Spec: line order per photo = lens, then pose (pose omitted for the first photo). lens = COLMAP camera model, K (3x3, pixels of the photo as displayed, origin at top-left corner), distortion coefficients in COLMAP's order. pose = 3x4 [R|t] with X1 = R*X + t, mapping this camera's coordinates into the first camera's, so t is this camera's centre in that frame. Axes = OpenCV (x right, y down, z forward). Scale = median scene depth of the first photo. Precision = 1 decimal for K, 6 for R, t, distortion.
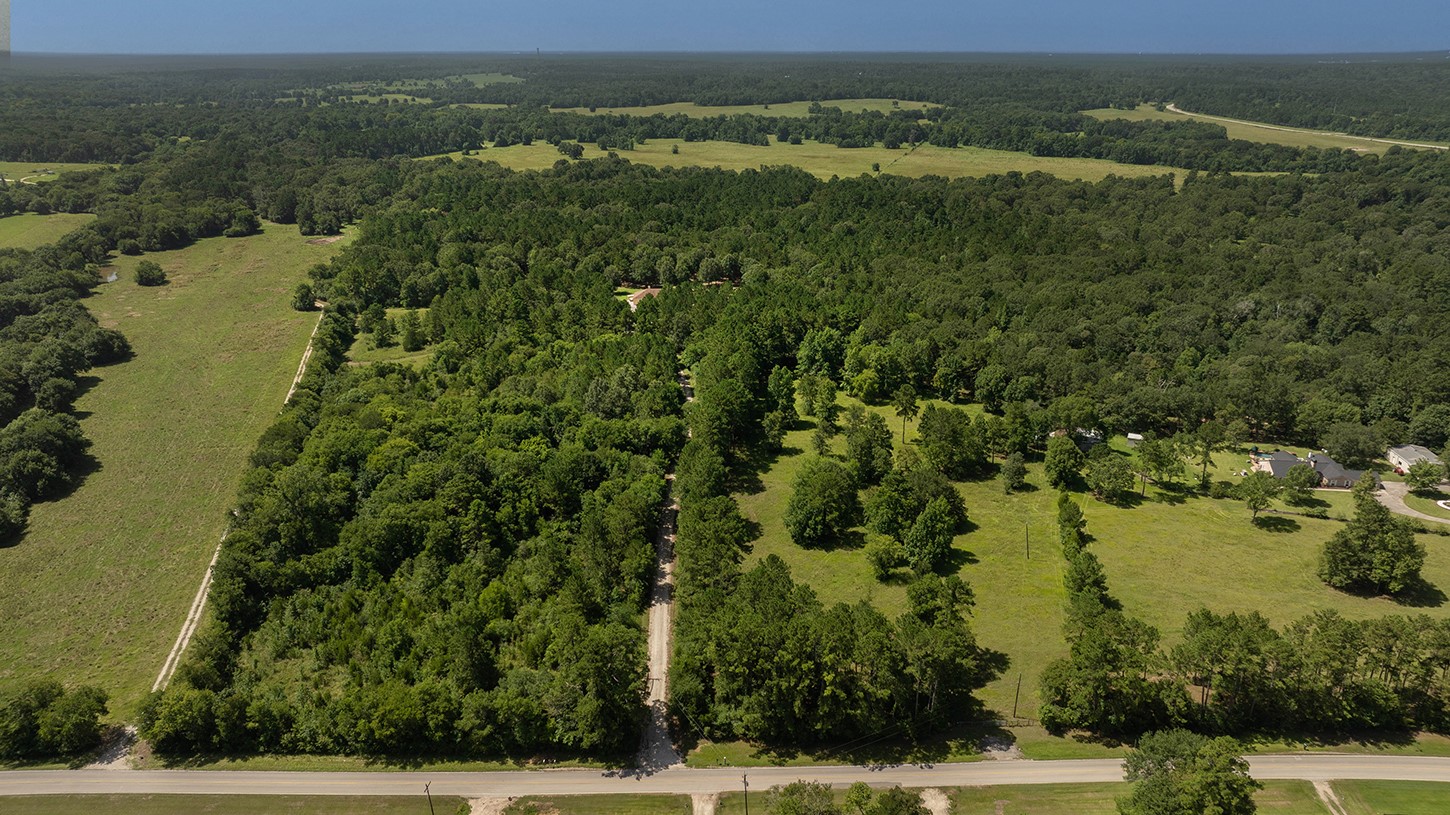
lens RADIAL K [[1032.6, 0, 725.0], [0, 1032.6, 407.5], [0, 0, 1]] dist [0.001742, 0.000021]
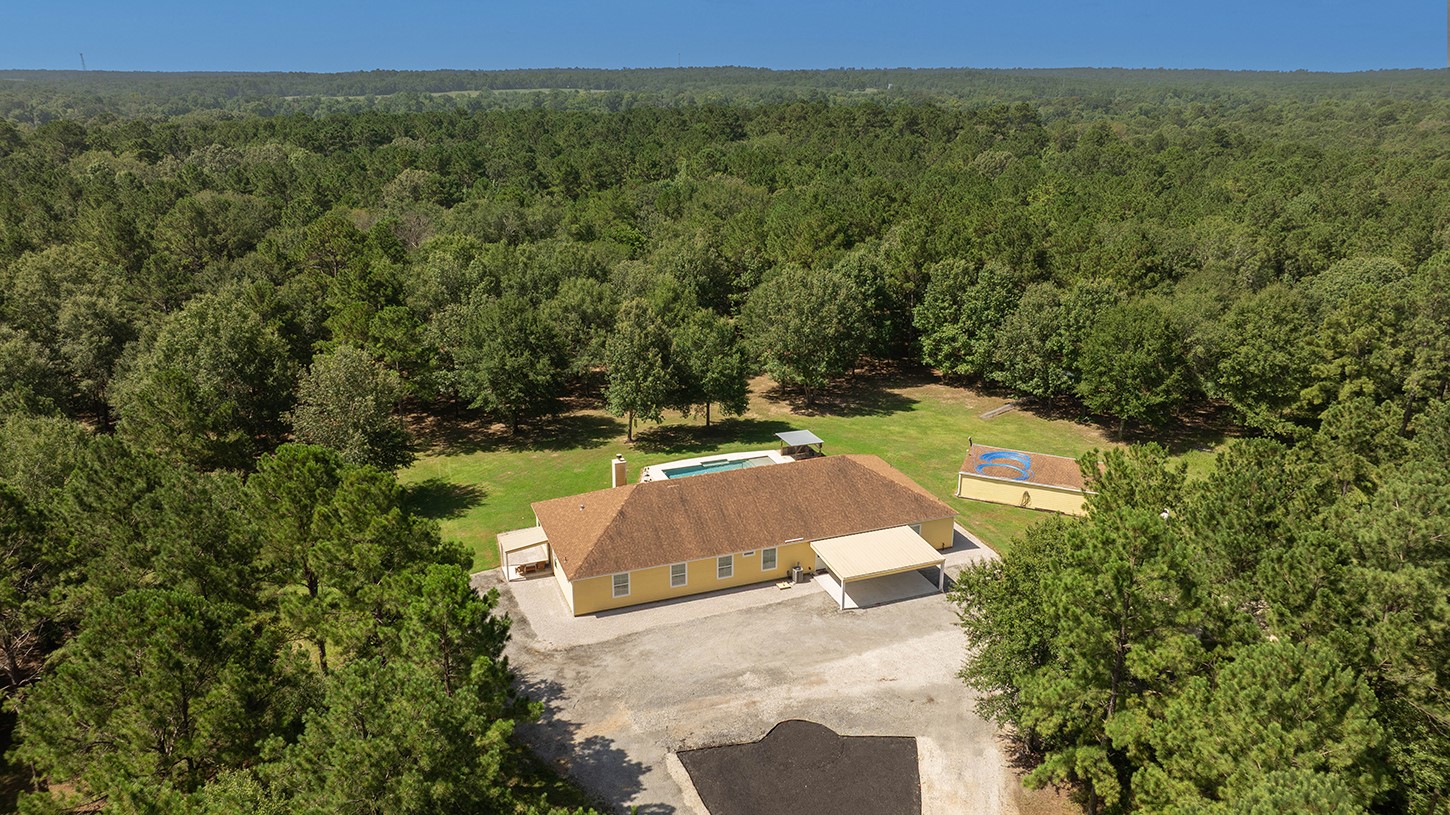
lens RADIAL K [[1032.6, 0, 725.0], [0, 1032.6, 407.5], [0, 0, 1]] dist [0.001742, 0.000021]
pose [[0.935531, -0.112517, 0.334846, -0.101327], [0.120608, 0.992694, -0.003396, -0.110667], [-0.332018, 0.043562, 0.942267, 0.757487]]
